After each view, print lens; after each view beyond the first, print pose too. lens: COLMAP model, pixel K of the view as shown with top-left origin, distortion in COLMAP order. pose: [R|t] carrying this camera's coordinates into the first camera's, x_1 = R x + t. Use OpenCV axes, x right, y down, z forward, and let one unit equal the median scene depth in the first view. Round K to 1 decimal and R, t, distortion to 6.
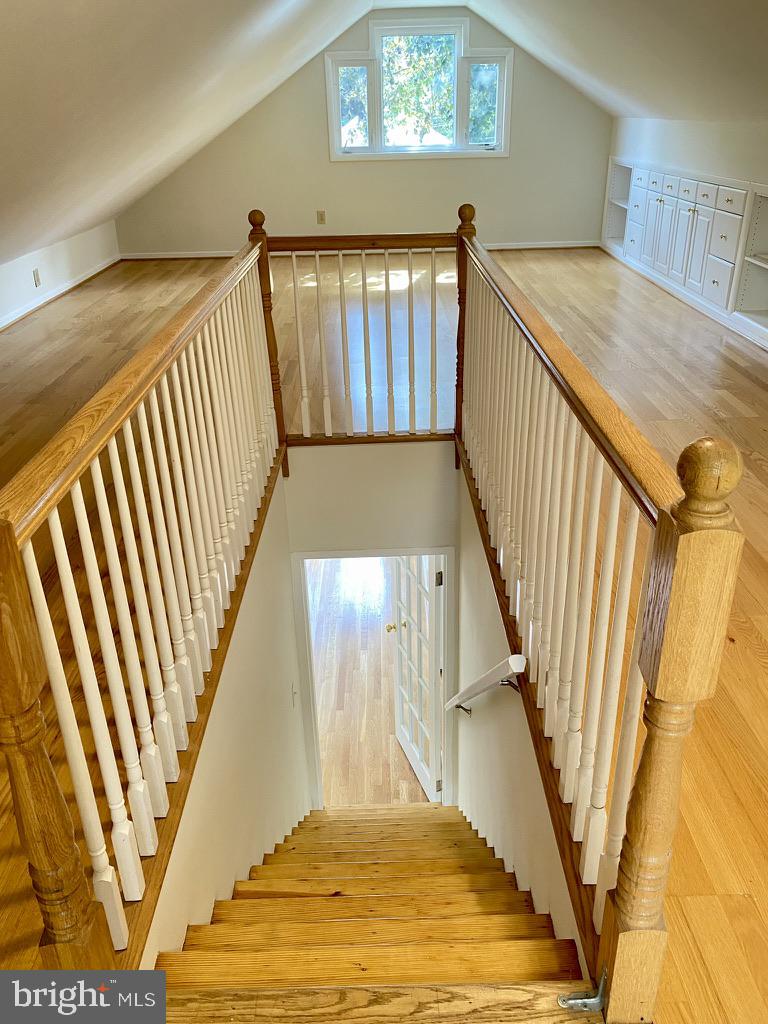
lens RADIAL K [[777.7, 0, 391.8], [0, 777.7, 507.9], [0, 0, 1]] dist [0.050989, -0.069034]
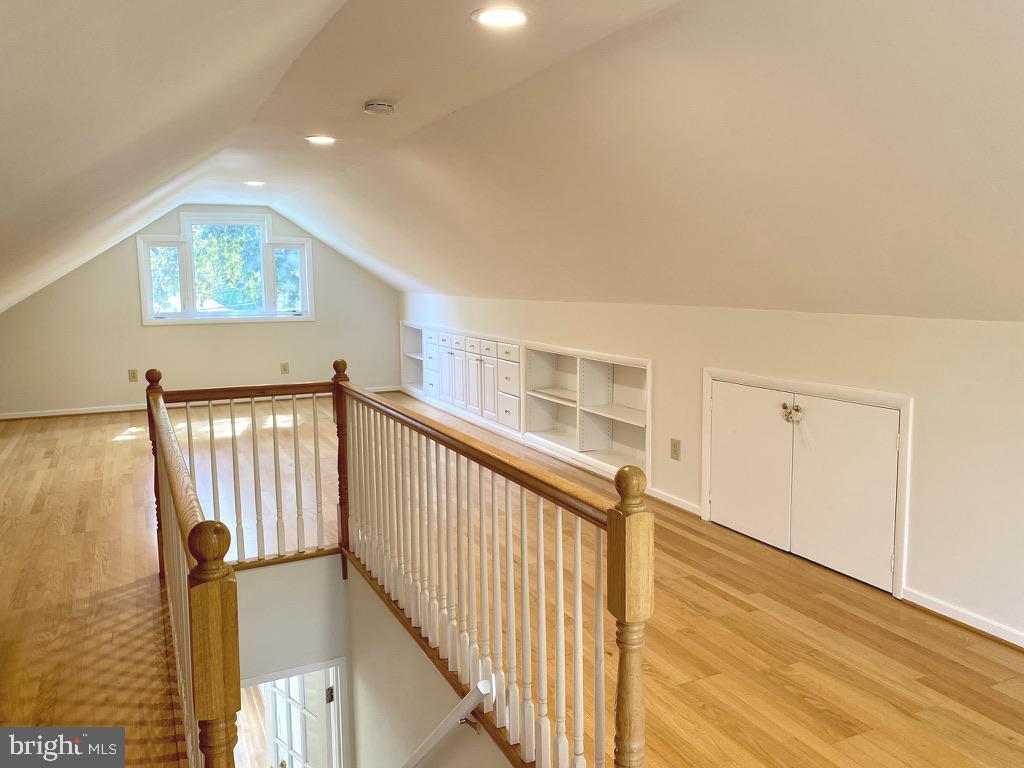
lens RADIAL K [[785.5, 0, 512.0], [0, 785.5, 384.0], [0, 0, 1]] dist [0.049903, -0.056429]
pose [[0.906393, -0.040263, 0.420513, -0.153519], [0.176638, 0.940369, -0.290697, 0.054003], [-0.383733, 0.337764, 0.859456, -0.148280]]
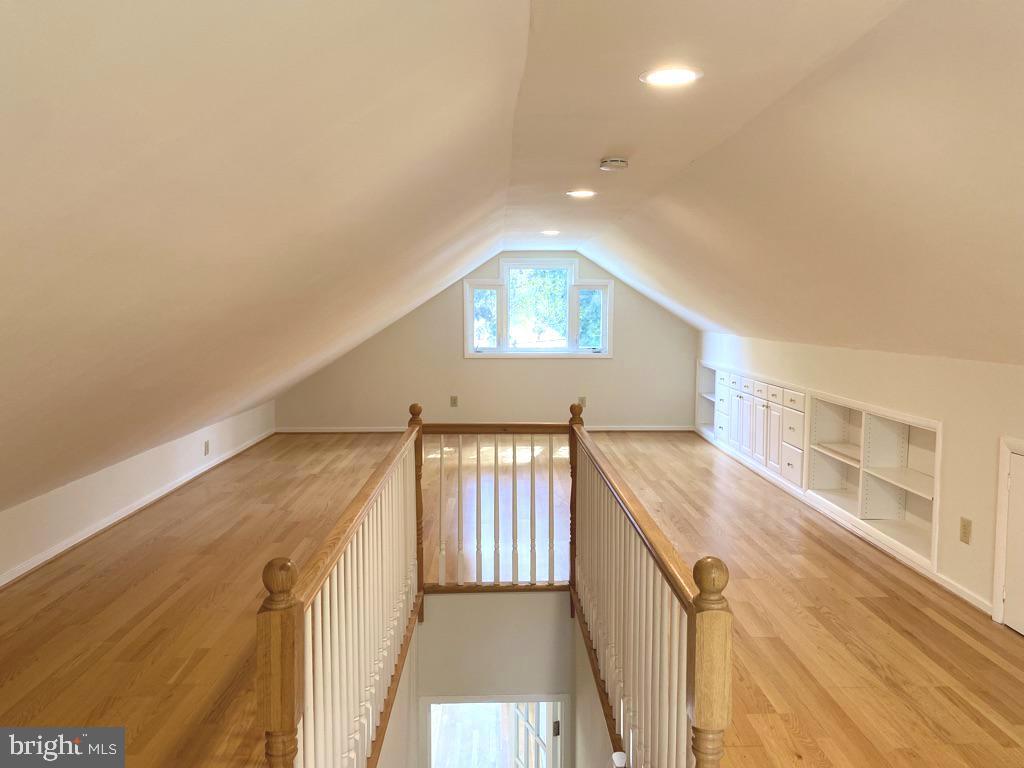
lens RADIAL K [[780.2, 0, 512.0], [0, 780.2, 384.0], [0, 0, 1]] dist [0.080622, -0.089227]
pose [[0.999750, 0.022250, 0.002363, -0.013486], [-0.019891, 0.932149, -0.361527, 0.046537], [-0.010247, 0.361390, 0.932358, -0.189141]]
